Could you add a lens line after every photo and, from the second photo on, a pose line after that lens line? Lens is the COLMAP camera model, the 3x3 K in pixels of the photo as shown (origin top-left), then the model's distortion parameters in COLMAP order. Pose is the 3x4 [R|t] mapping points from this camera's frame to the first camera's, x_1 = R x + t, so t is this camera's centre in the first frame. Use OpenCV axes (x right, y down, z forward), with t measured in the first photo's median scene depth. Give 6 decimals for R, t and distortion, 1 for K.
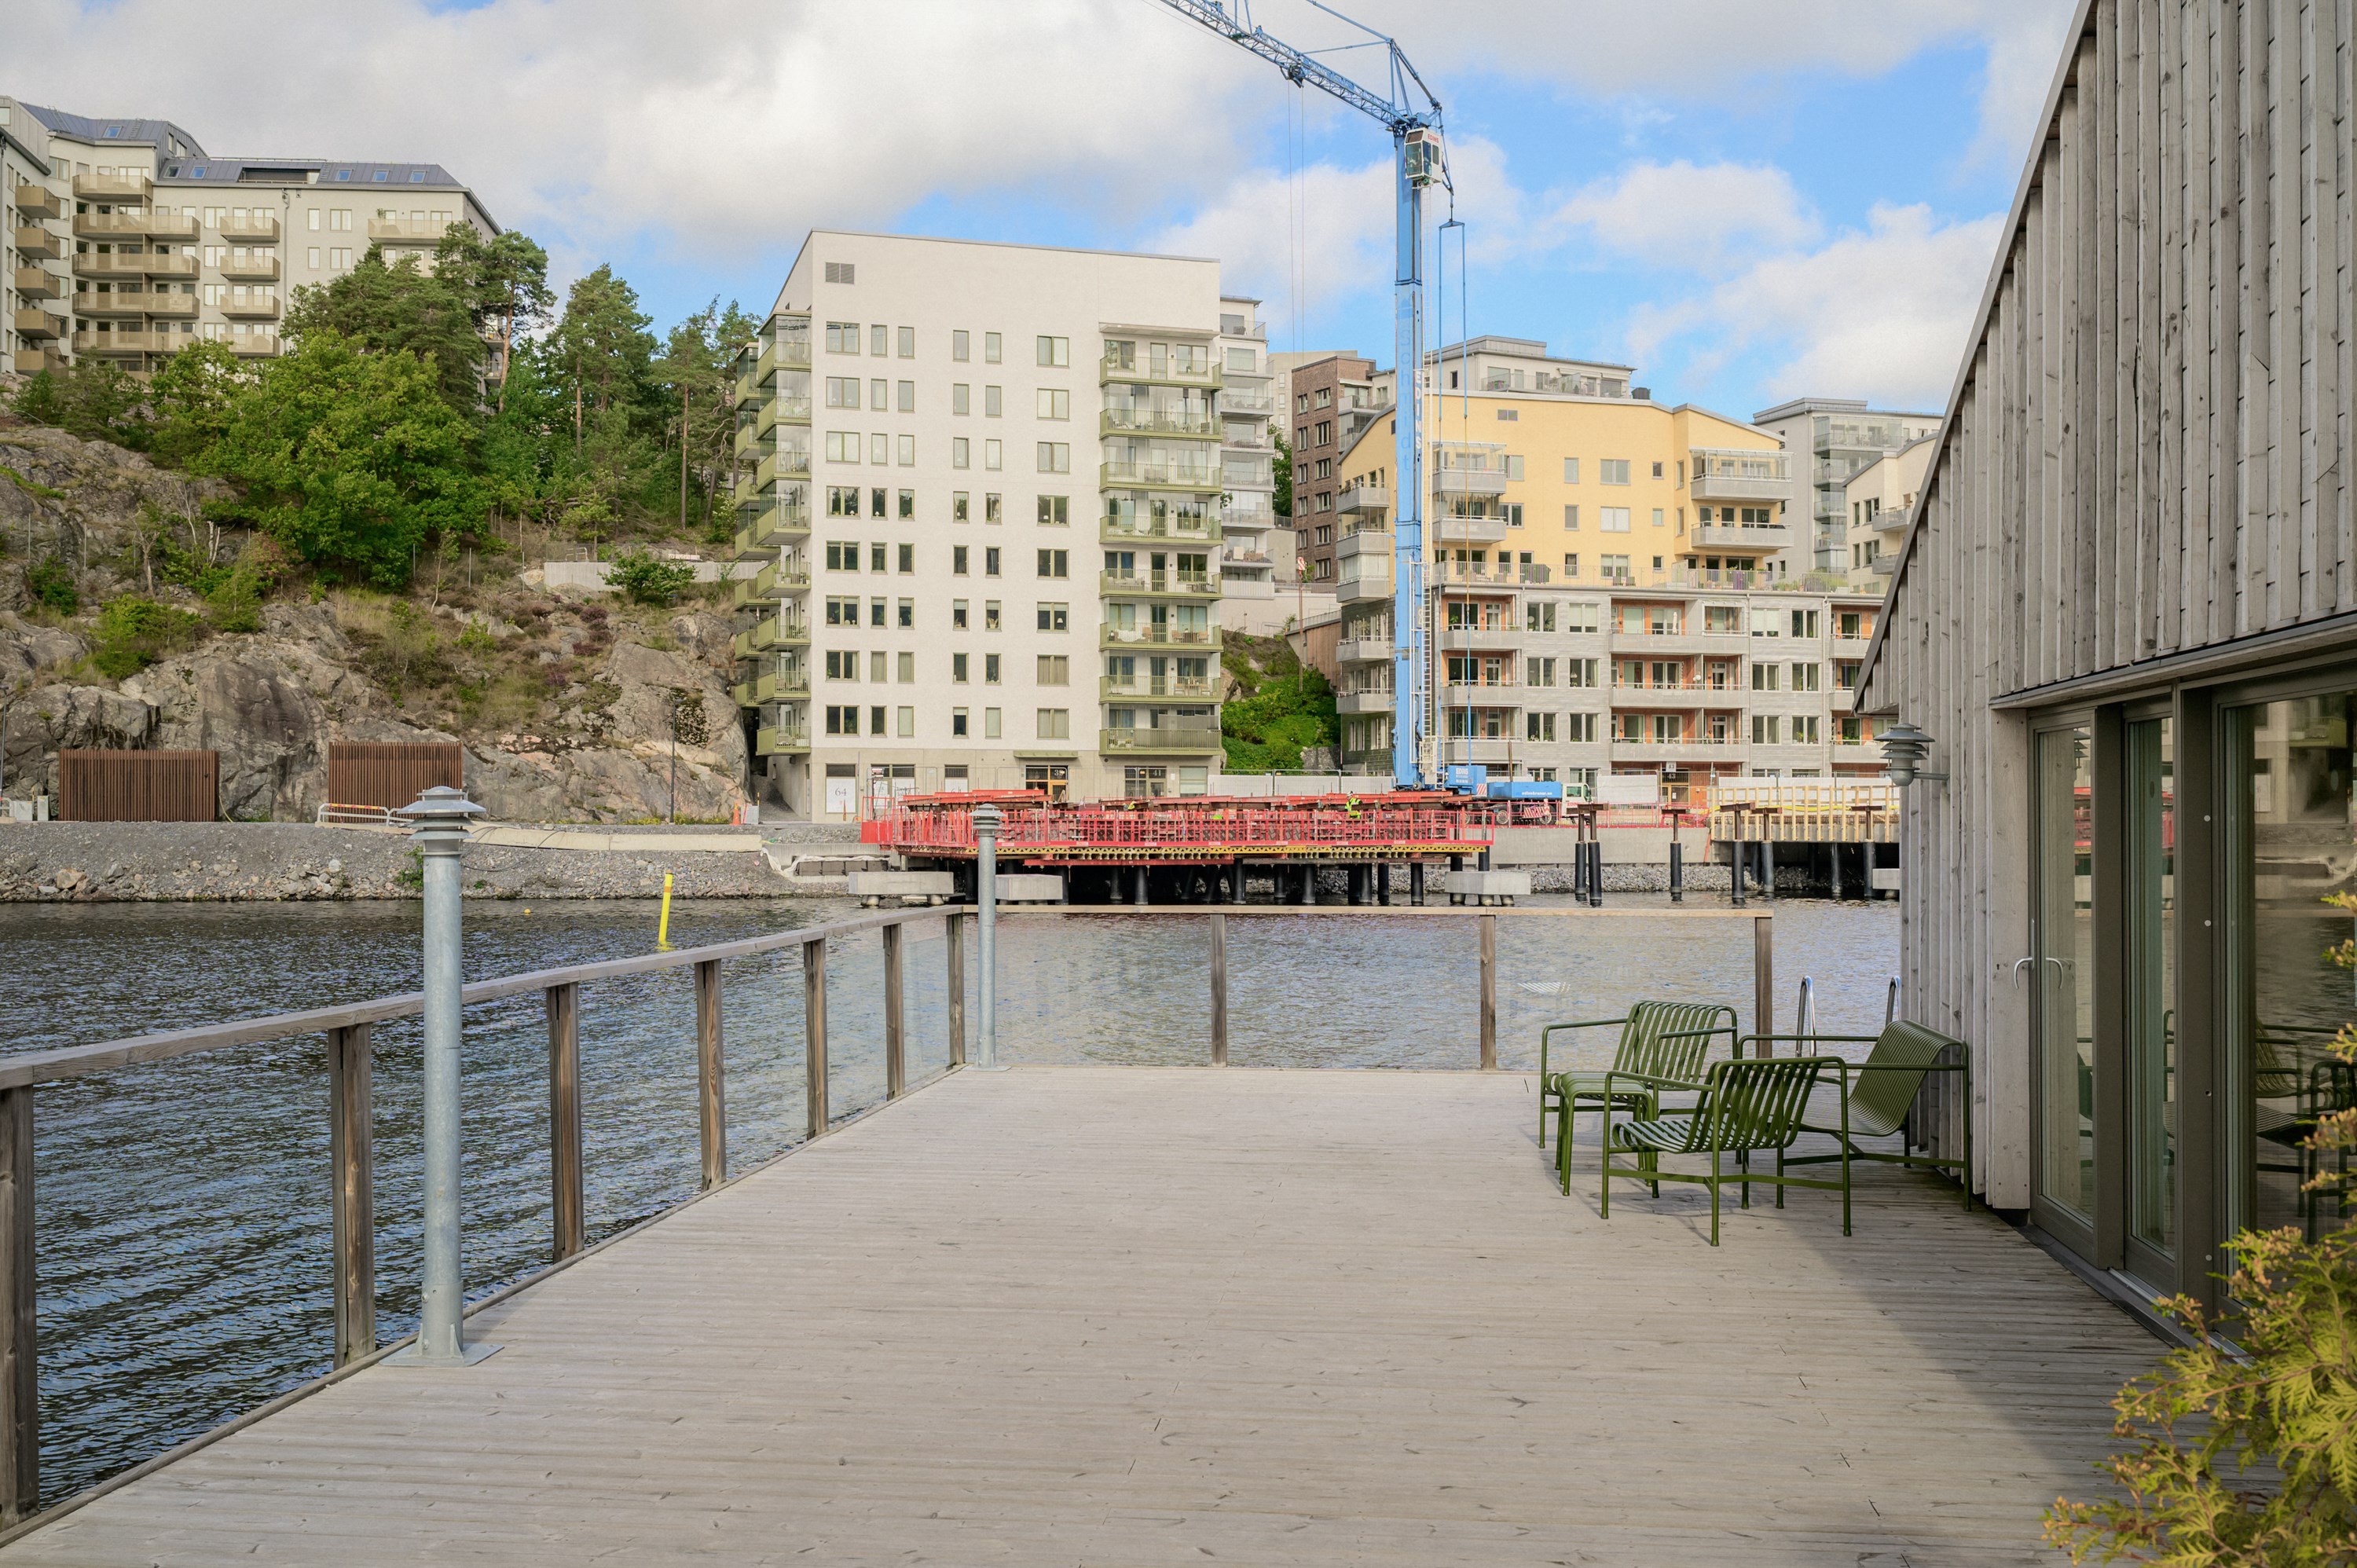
lens RADIAL K [[2445.7, 0, 1179.7], [0, 2445.7, 843.3], [0, 0, 1]] dist [-0.002578, -0.004836]
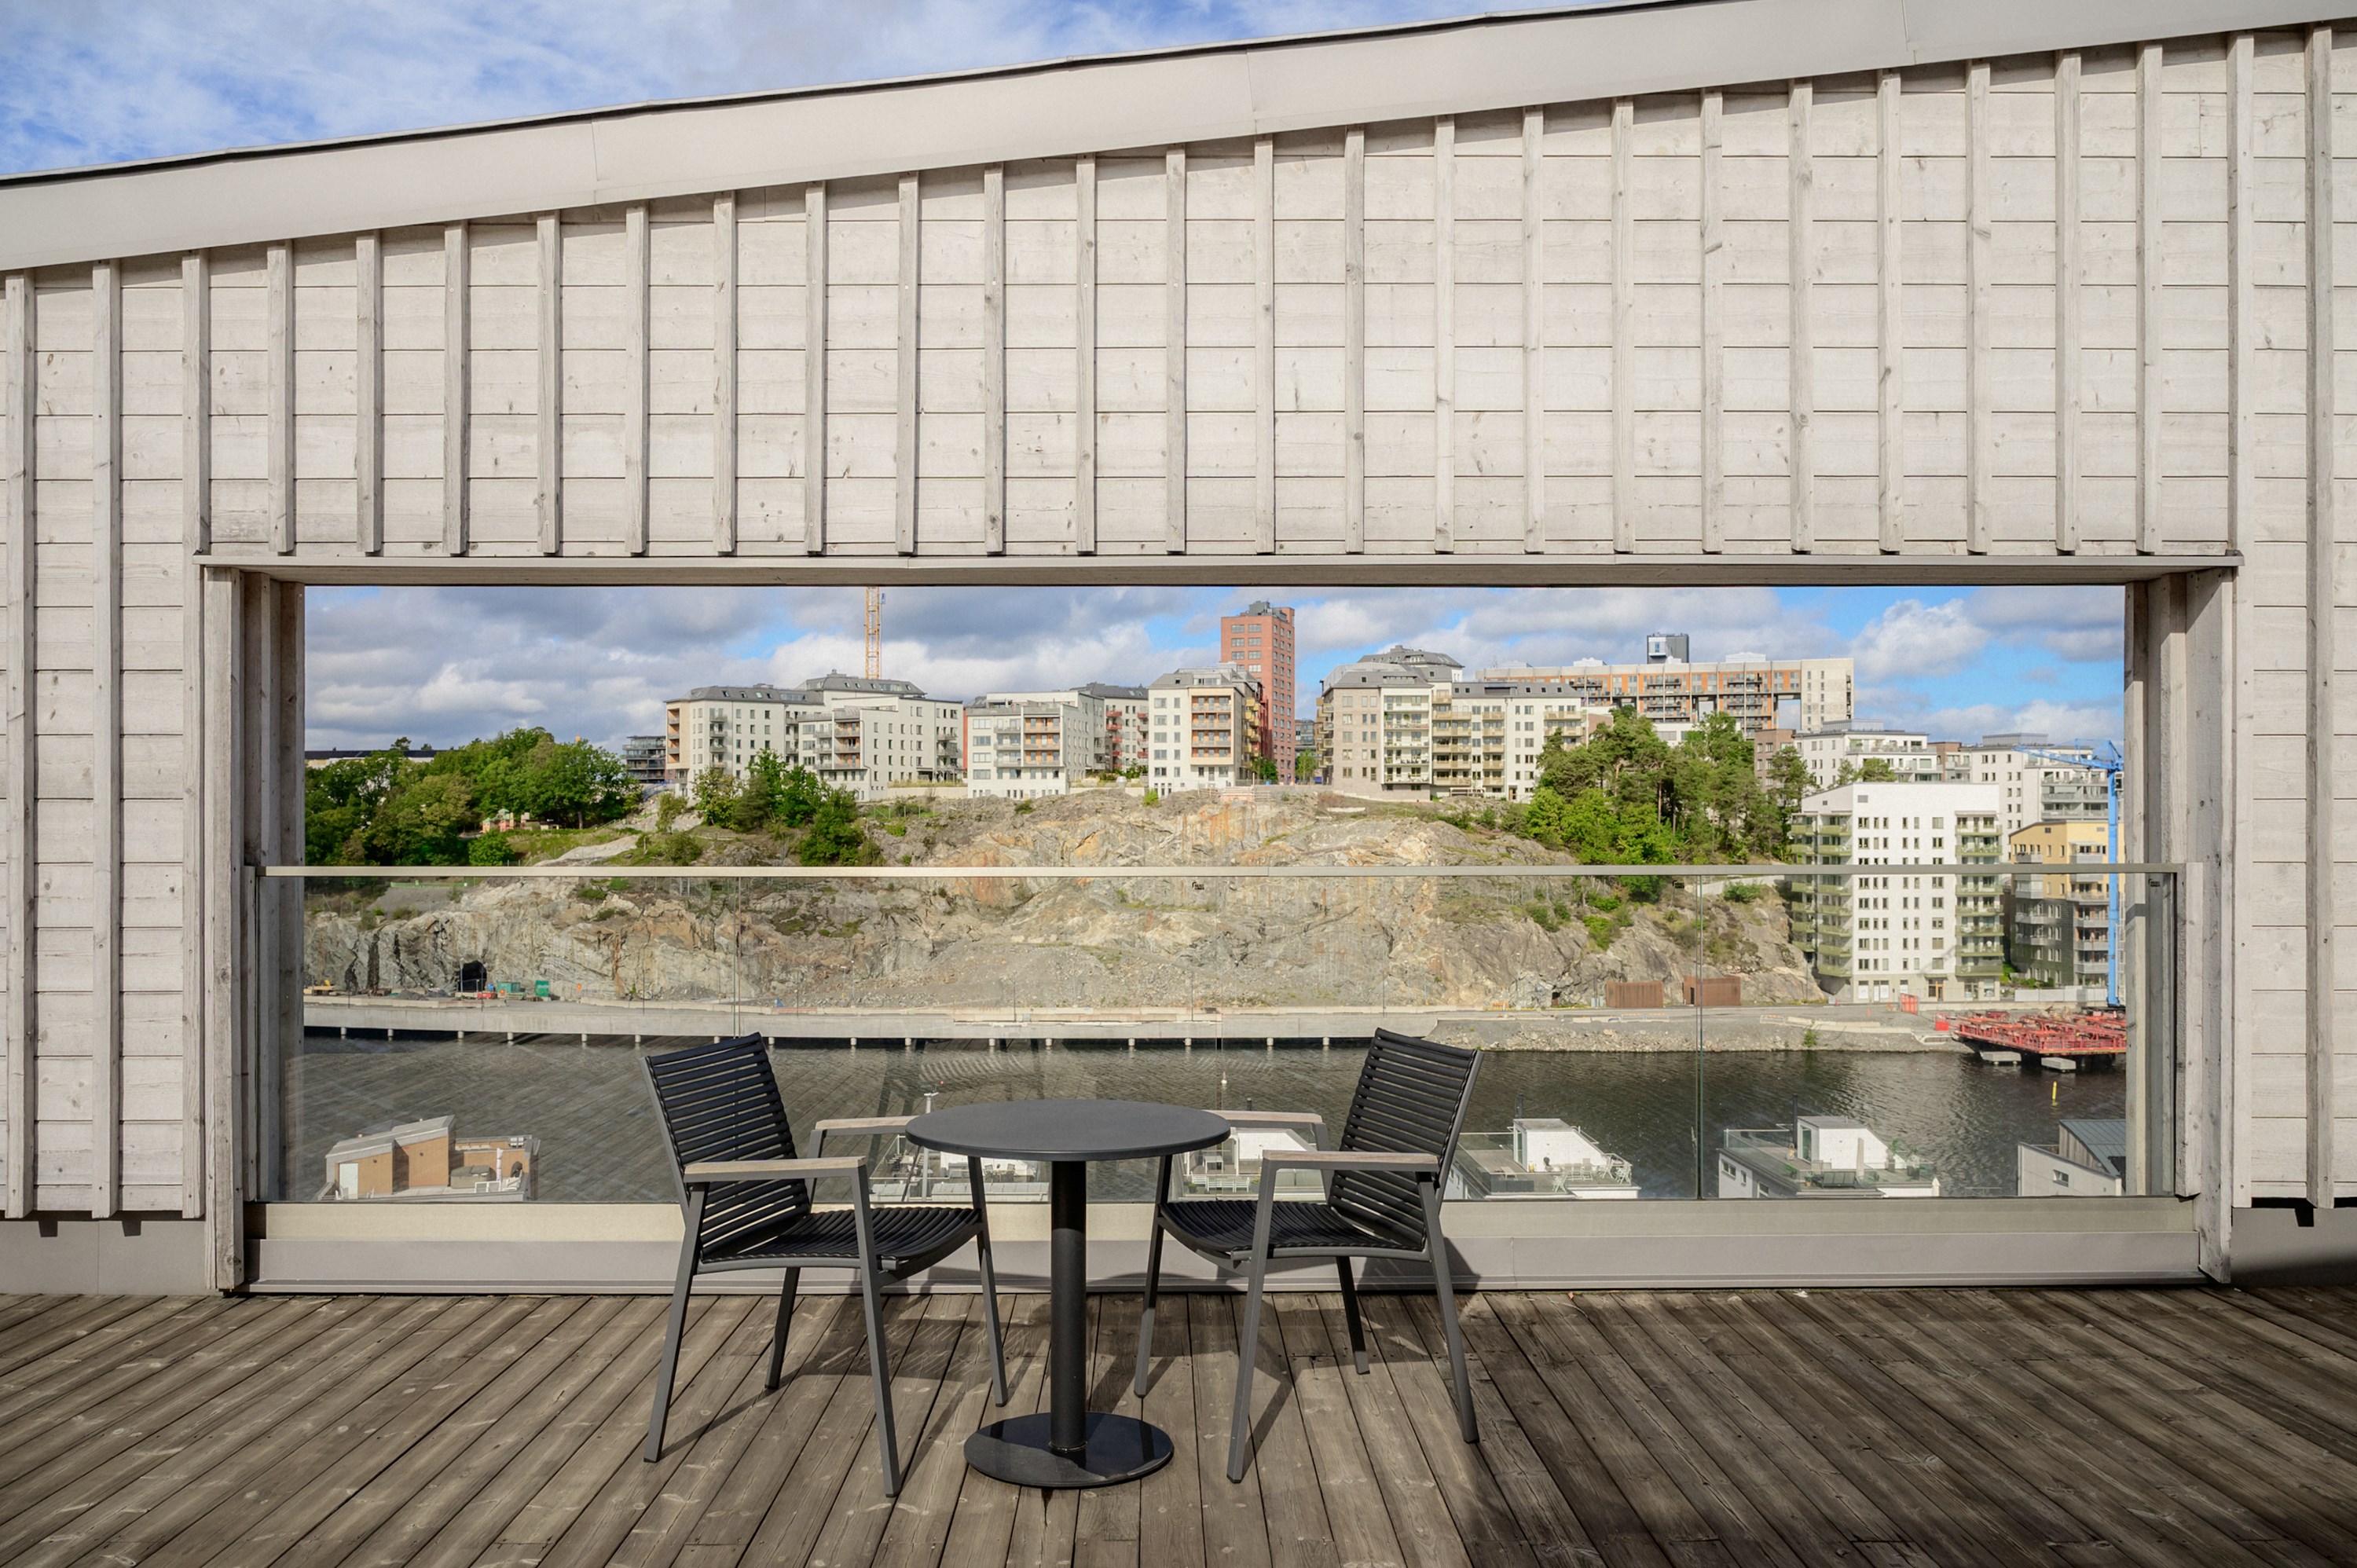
lens RADIAL K [[1781.2, 0, 1170.5], [0, 1781.2, 811.5], [0, 0, 1]] dist [0.000054, 0.002472]
pose [[0.986907, 0.002804, -0.161263, -0.562970], [-0.004251, 0.999954, -0.008623, -0.194055], [0.161232, 0.009196, 0.986874, -1.041185]]
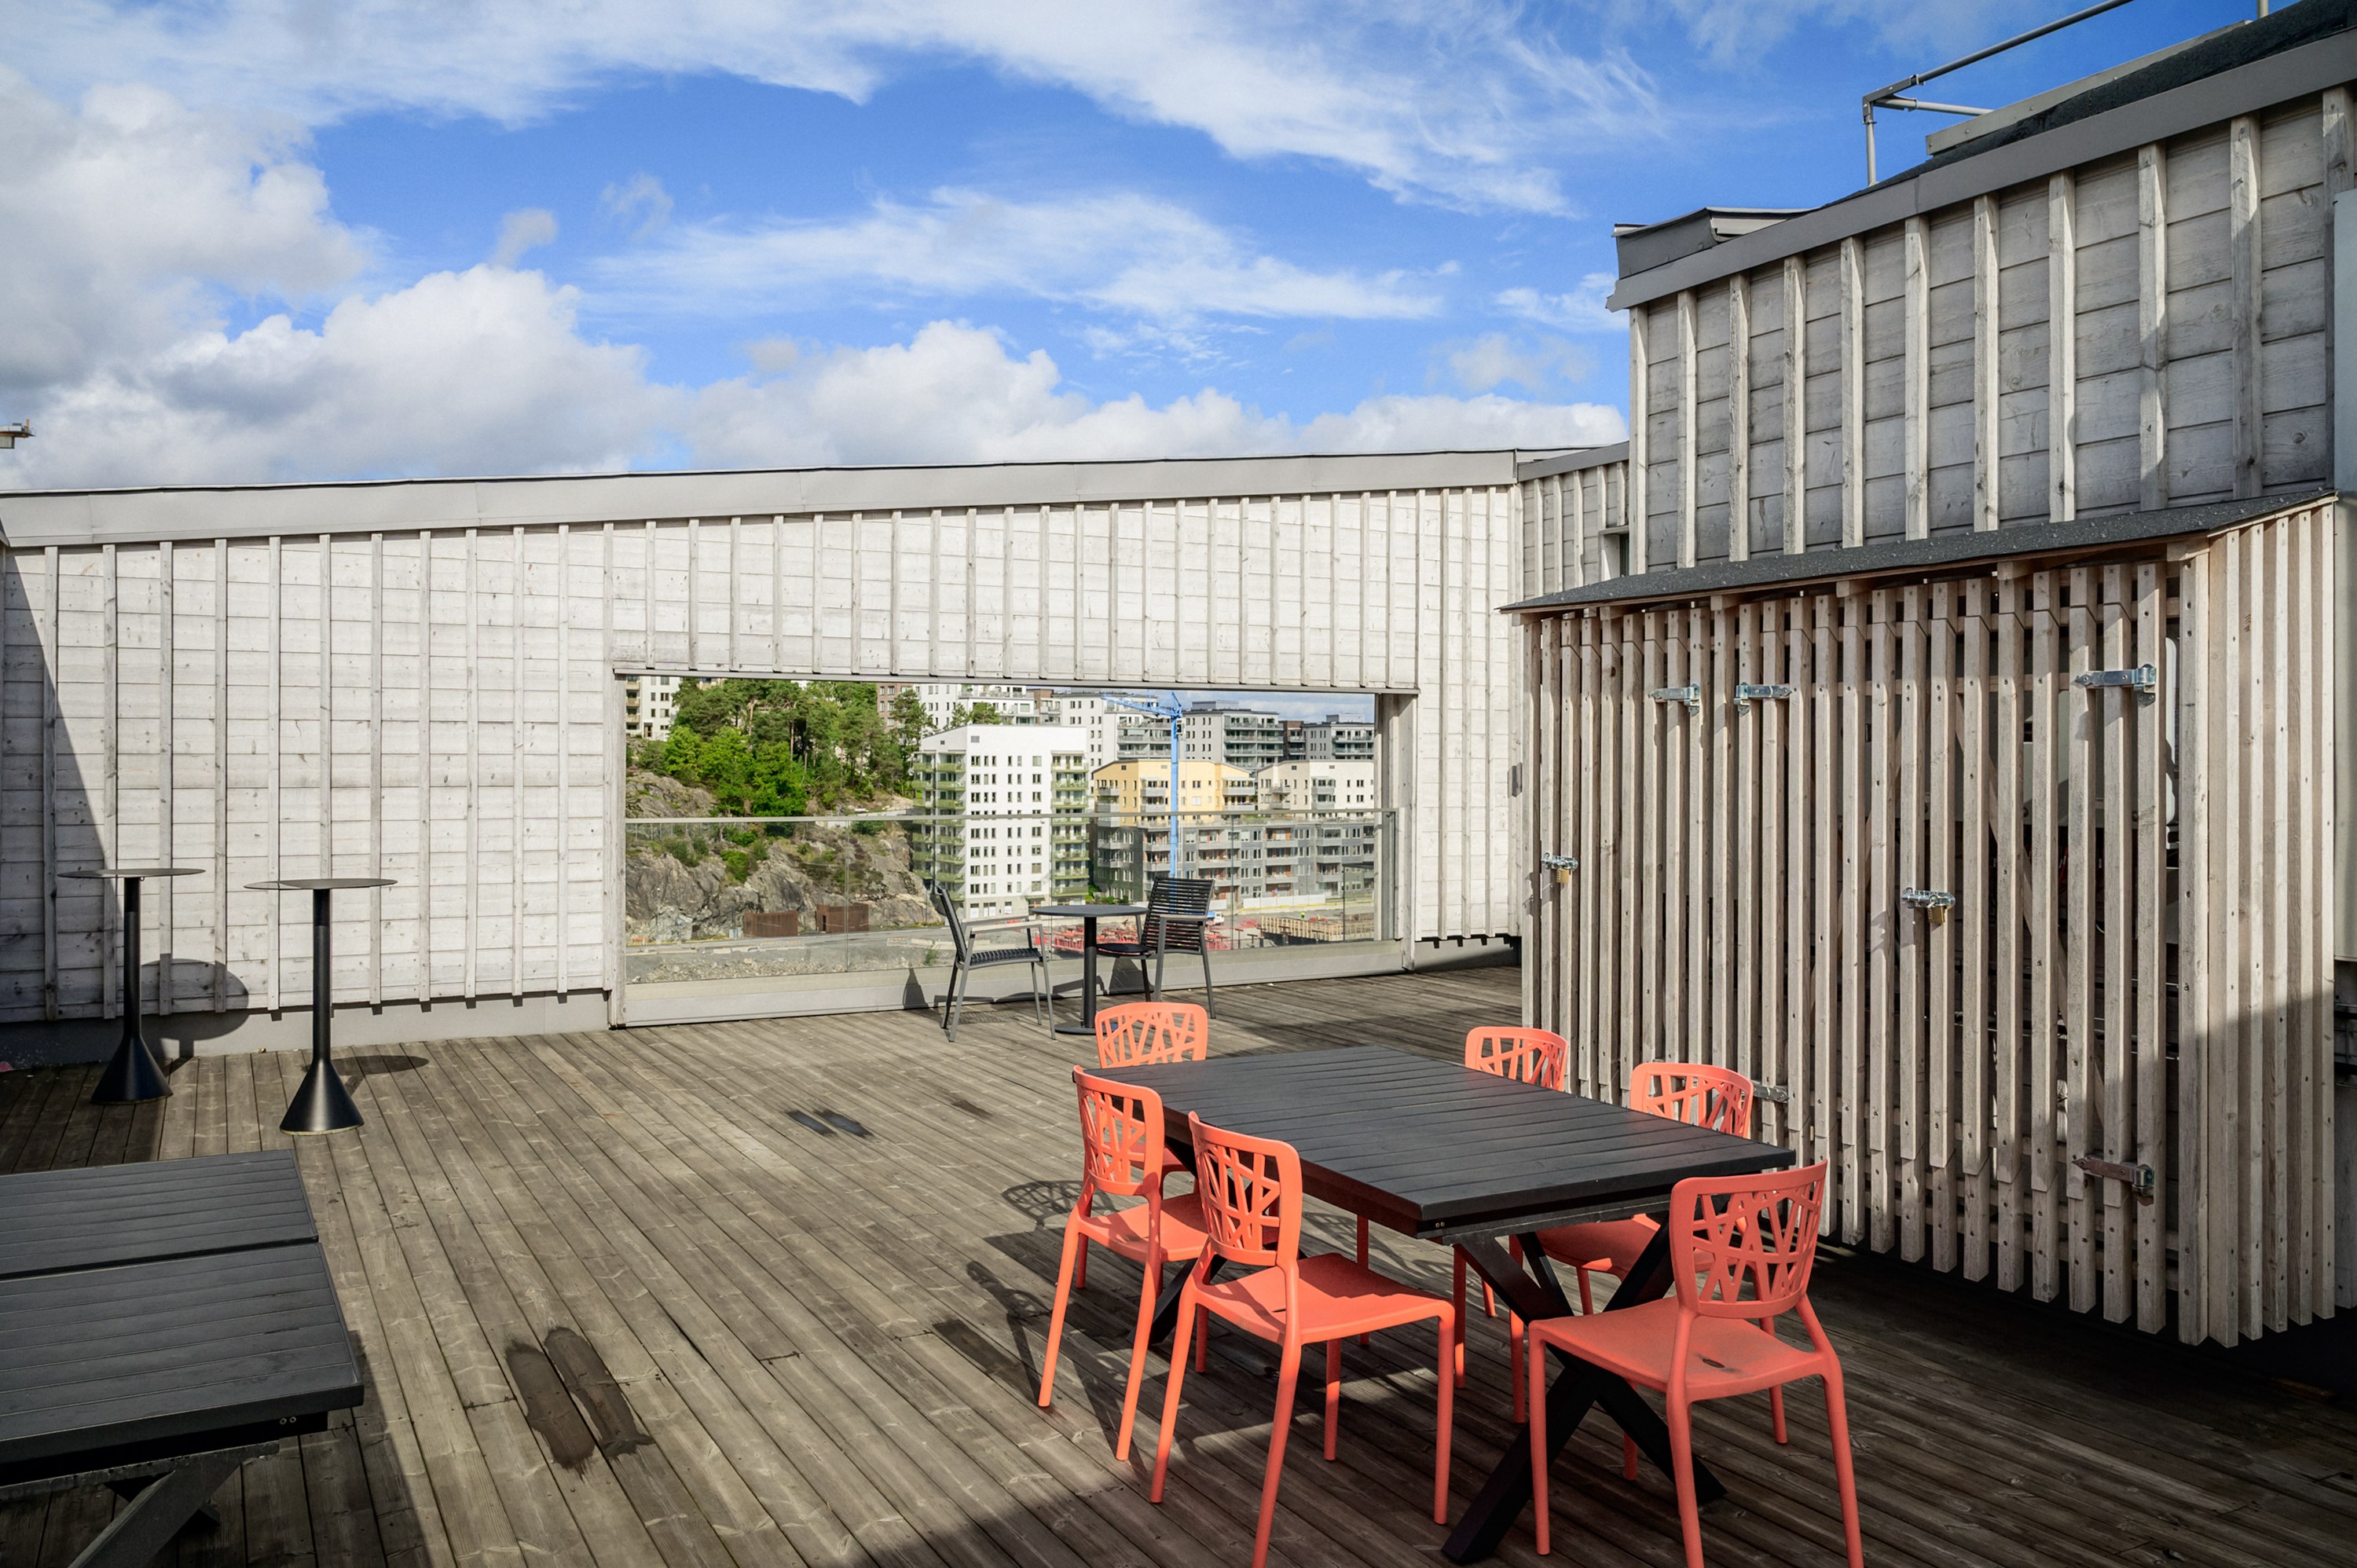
lens RADIAL K [[1756.8, 0, 1165.2], [0, 1756.8, 753.8], [0, 0, 1]] dist [-0.003651, 0.000443]
pose [[0.947730, 0.007544, 0.318983, -0.589975], [-0.005415, 0.999957, -0.007561, -0.195508], [-0.319026, 0.005439, 0.947730, -1.086088]]
